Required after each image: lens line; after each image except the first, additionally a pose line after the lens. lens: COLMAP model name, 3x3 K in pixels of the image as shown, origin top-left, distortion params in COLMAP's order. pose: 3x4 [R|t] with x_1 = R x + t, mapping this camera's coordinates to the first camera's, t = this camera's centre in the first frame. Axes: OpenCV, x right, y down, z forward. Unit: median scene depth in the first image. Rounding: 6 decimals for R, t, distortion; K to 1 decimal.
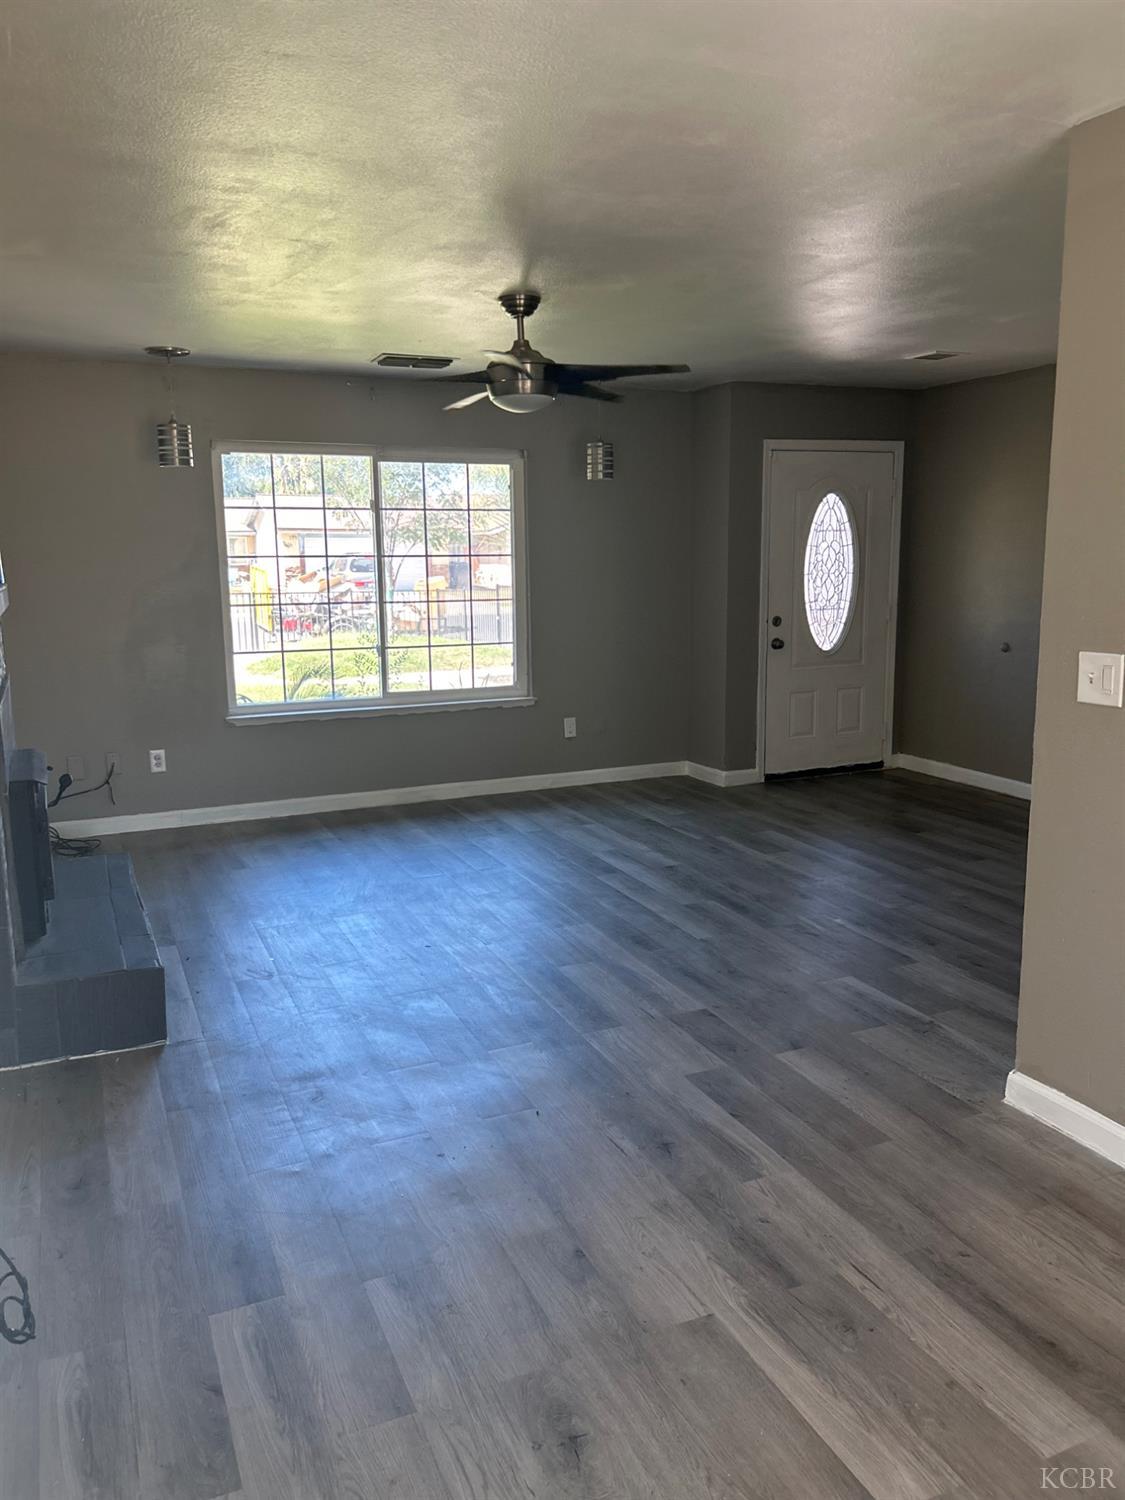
lens RADIAL K [[1138.1, 0, 555.2], [0, 1138.1, 746.3], [0, 0, 1]] dist [0.035375, -0.028441]
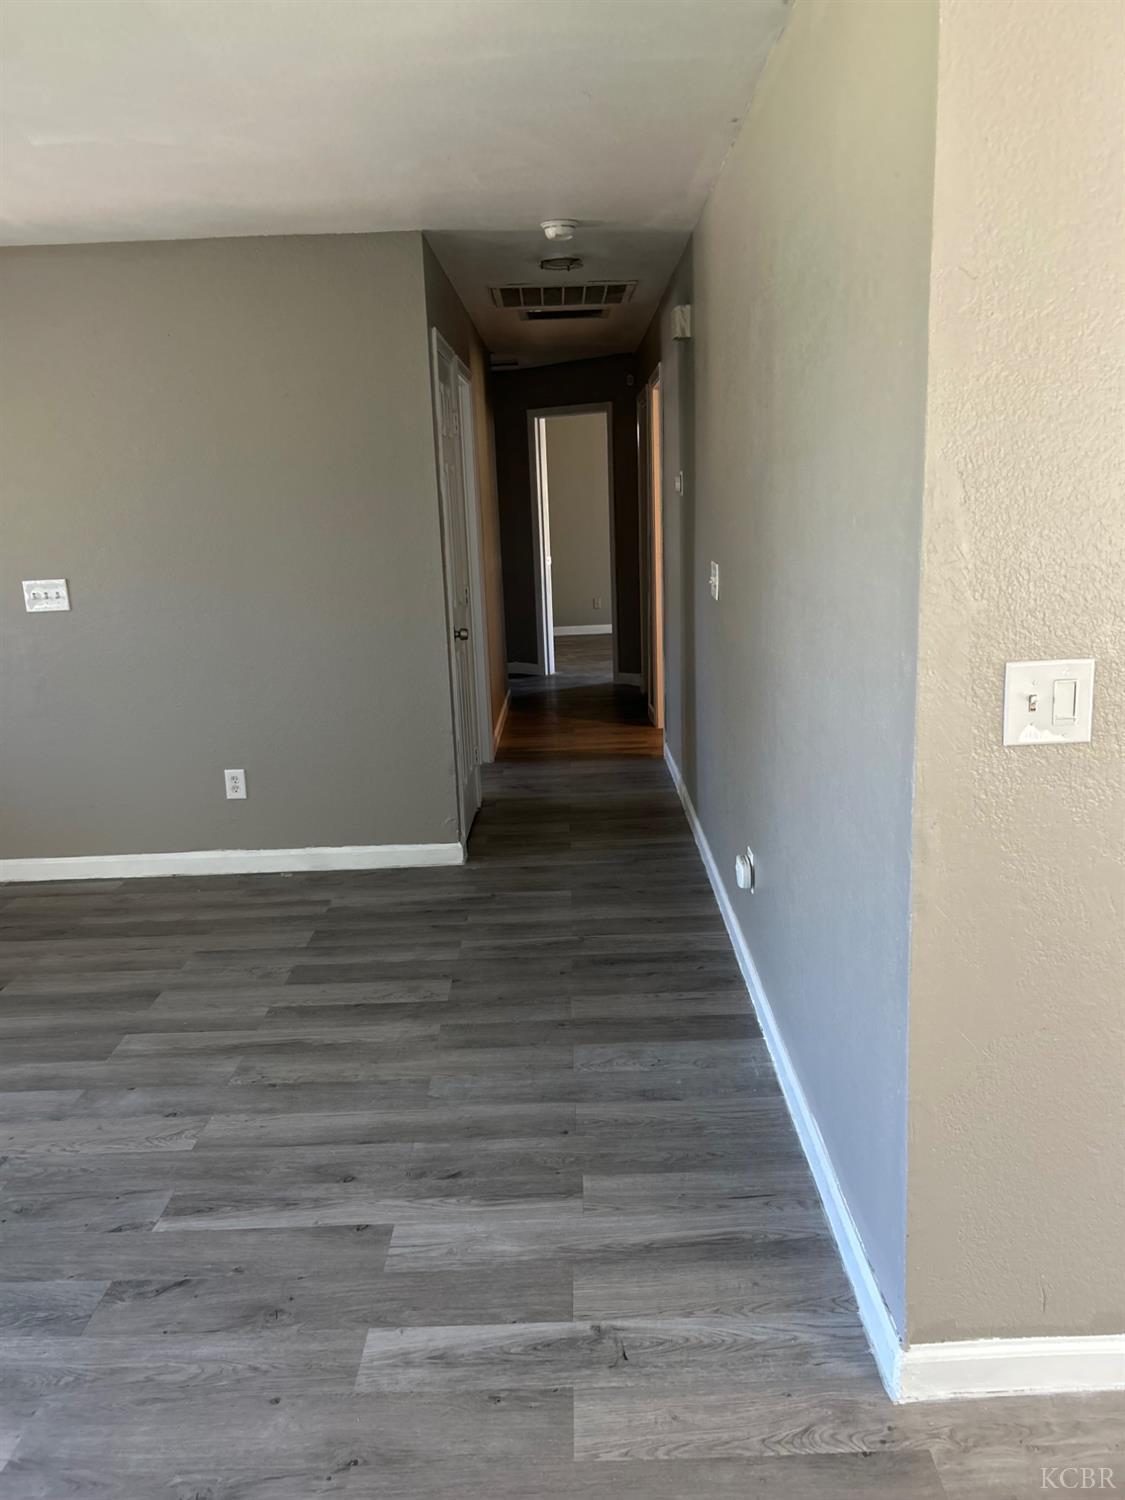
lens RADIAL K [[1138.1, 0, 568.0], [0, 1138.1, 753.6], [0, 0, 1]] dist [0.035375, -0.028441]
pose [[0.406656, -0.215680, 0.887758, -0.094457], [0.195862, 0.969721, 0.145874, -0.094538], [-0.892339, 0.114557, 0.436586, 0.535657]]
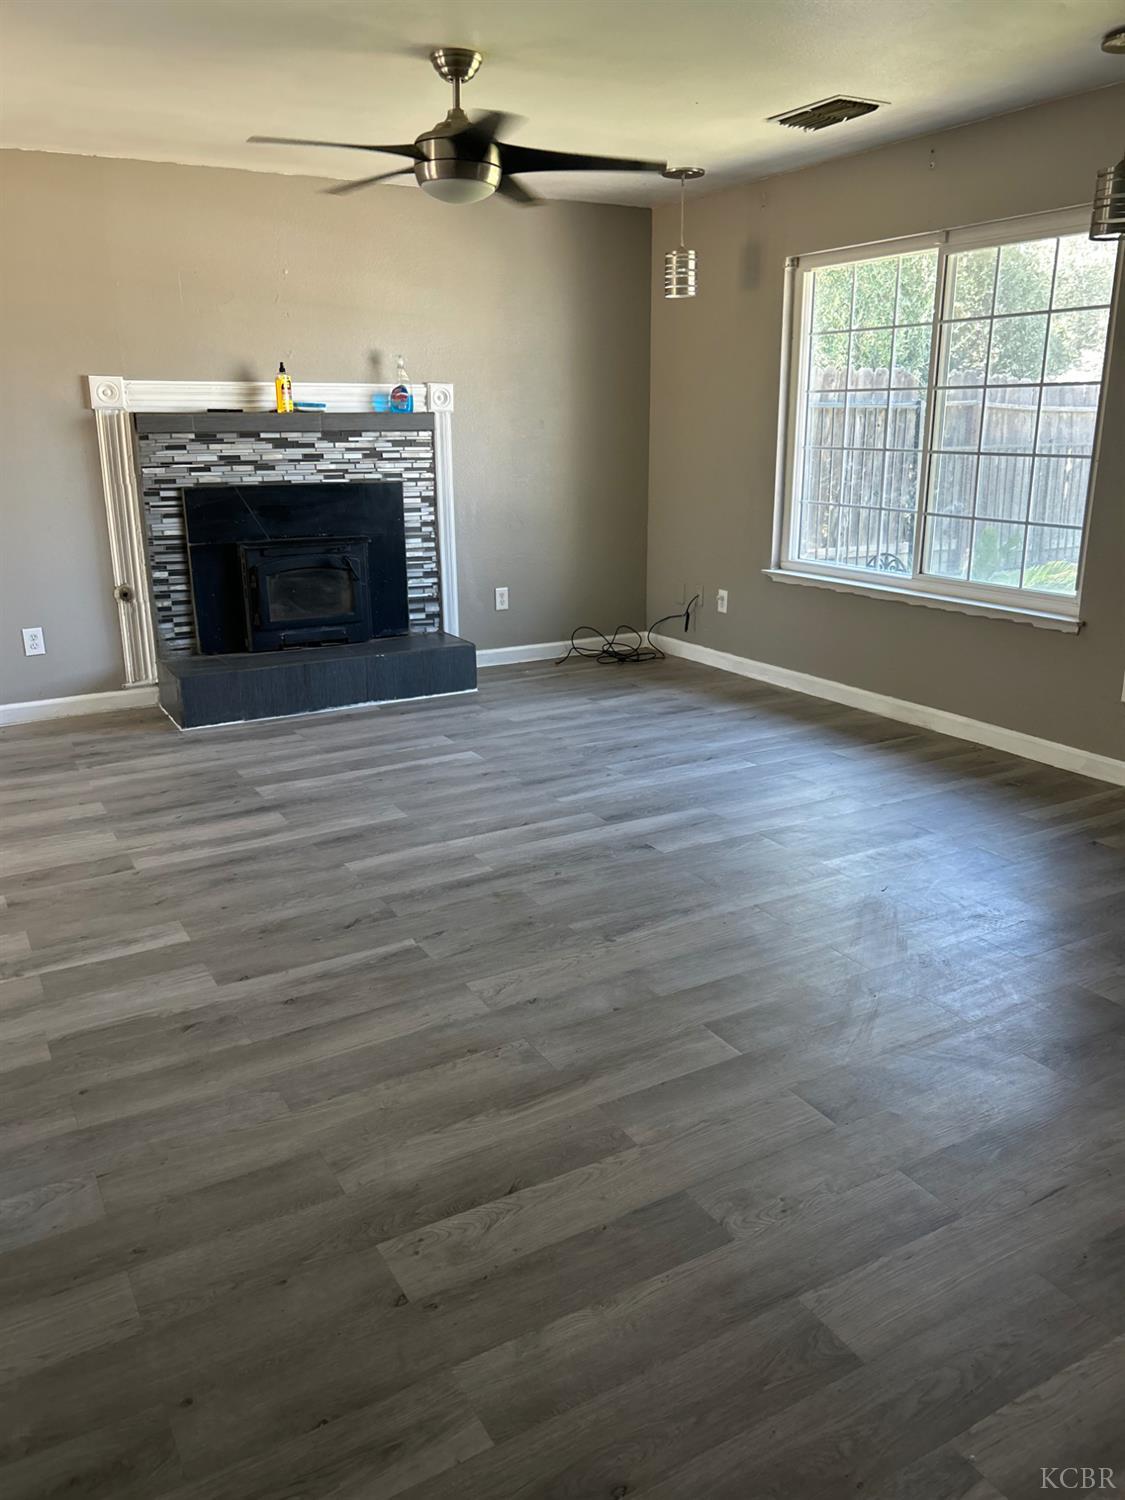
lens RADIAL K [[1138.1, 0, 554.7], [0, 1138.1, 752.0], [0, 0, 1]] dist [0.035375, -0.028441]
pose [[0.101079, 0.290306, -0.951581, 0.801871], [-0.164499, 0.948191, 0.271798, -0.138969], [0.981185, 0.129061, 0.143597, 0.909070]]
